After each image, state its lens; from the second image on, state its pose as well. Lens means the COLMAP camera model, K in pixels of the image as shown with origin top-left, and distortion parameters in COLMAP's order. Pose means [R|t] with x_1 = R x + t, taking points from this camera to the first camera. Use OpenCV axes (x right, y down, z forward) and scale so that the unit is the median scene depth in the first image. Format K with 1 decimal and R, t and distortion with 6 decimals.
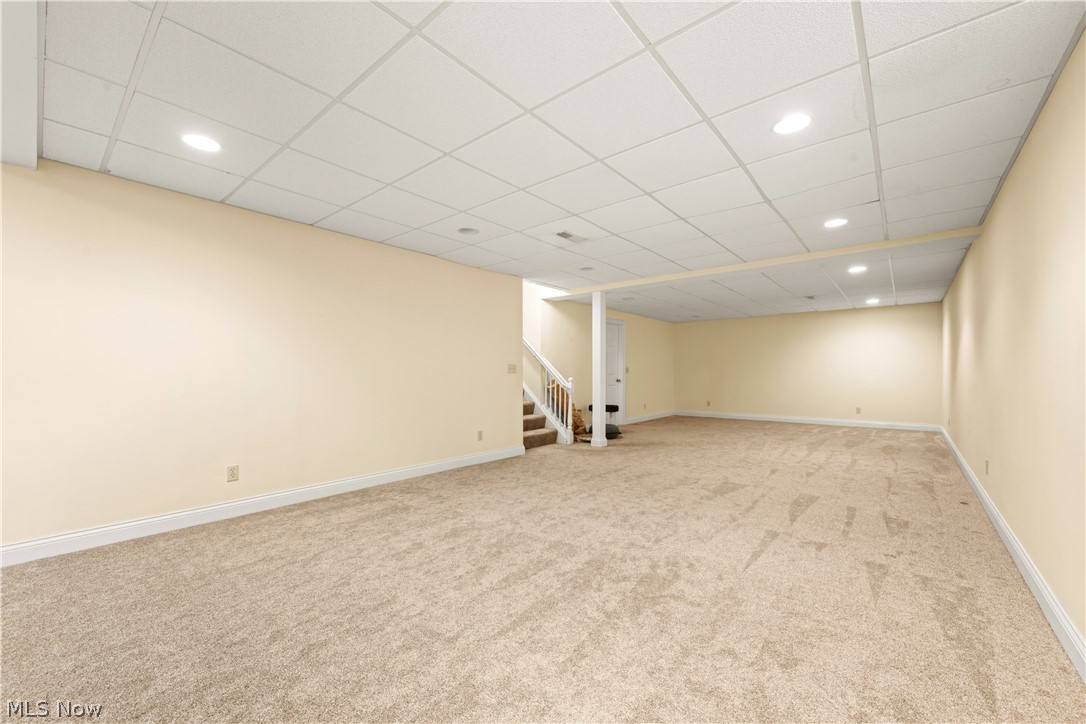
lens RADIAL K [[436.4, 0, 537.3], [0, 436.4, 371.5], [0, 0, 1]] dist [0.013383, -0.000837]
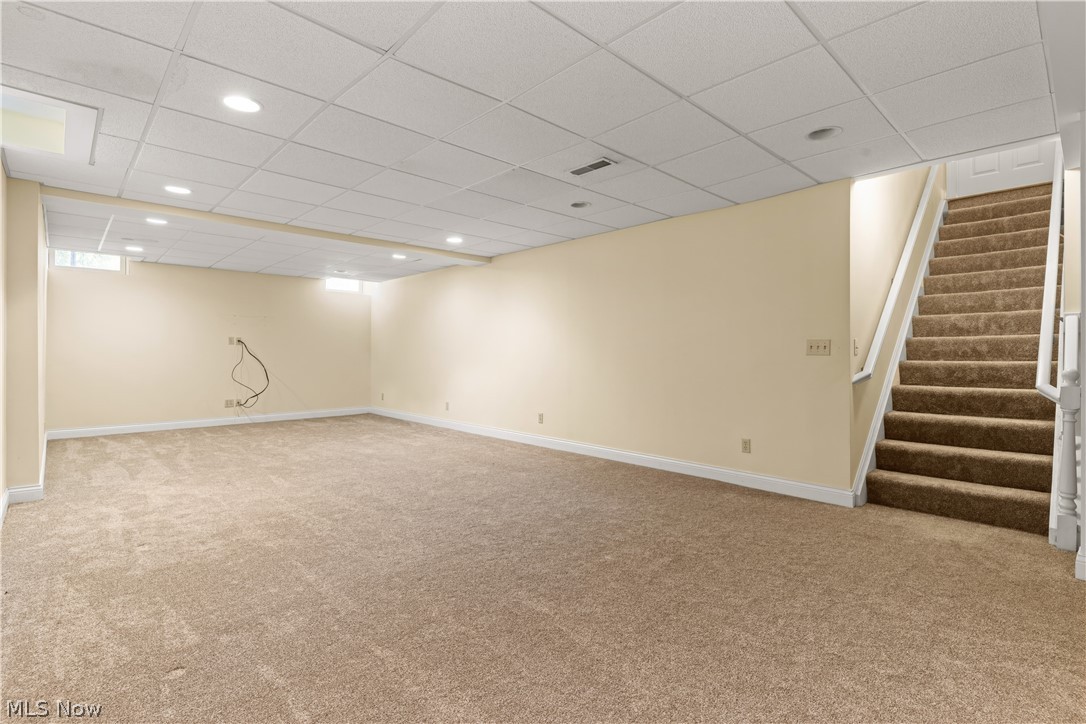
lens RADIAL K [[502.7, 0, 545.7], [0, 502.7, 355.3], [0, 0, 1]] dist [-0.023519, 0.000525]
pose [[-0.128749, 0.008447, -0.991641, 0.452407], [0.005567, 0.999954, 0.007795, -0.004184], [0.991662, -0.004517, -0.128790, 0.507366]]
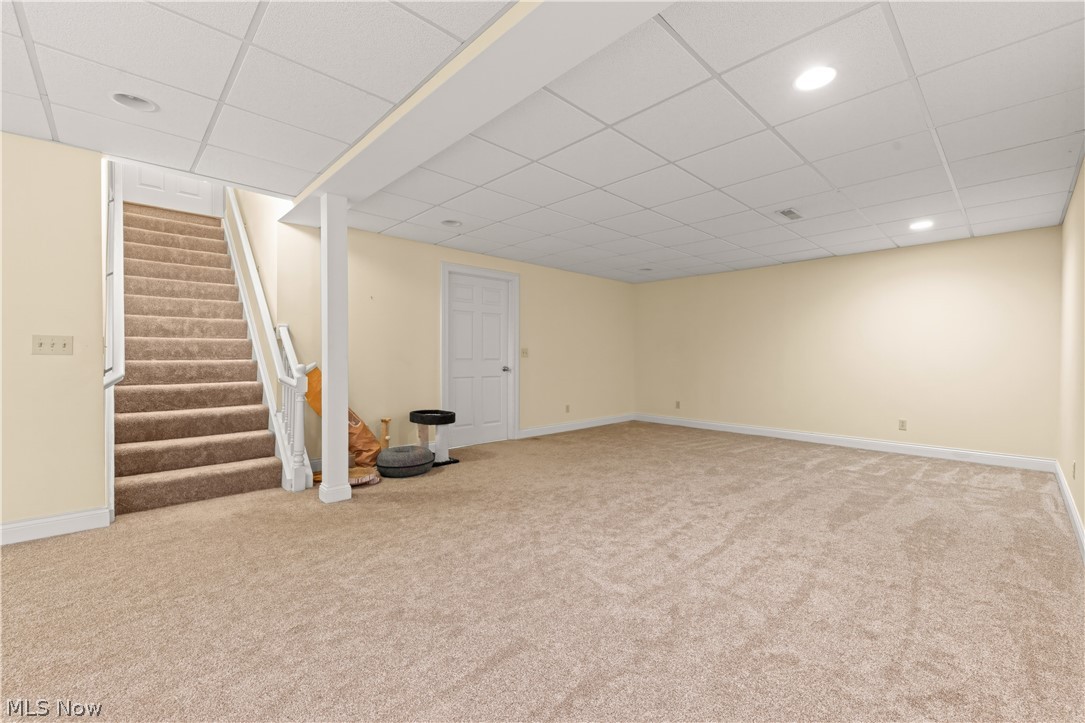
lens RADIAL K [[457.4, 0, 549.2], [0, 457.4, 360.6], [0, 0, 1]] dist [-0.001662, -0.000255]
pose [[0.995239, 0.009249, -0.097026, 0.363116], [-0.007757, 0.999846, 0.015746, -0.003021], [0.097157, -0.014918, 0.995157, 0.398806]]
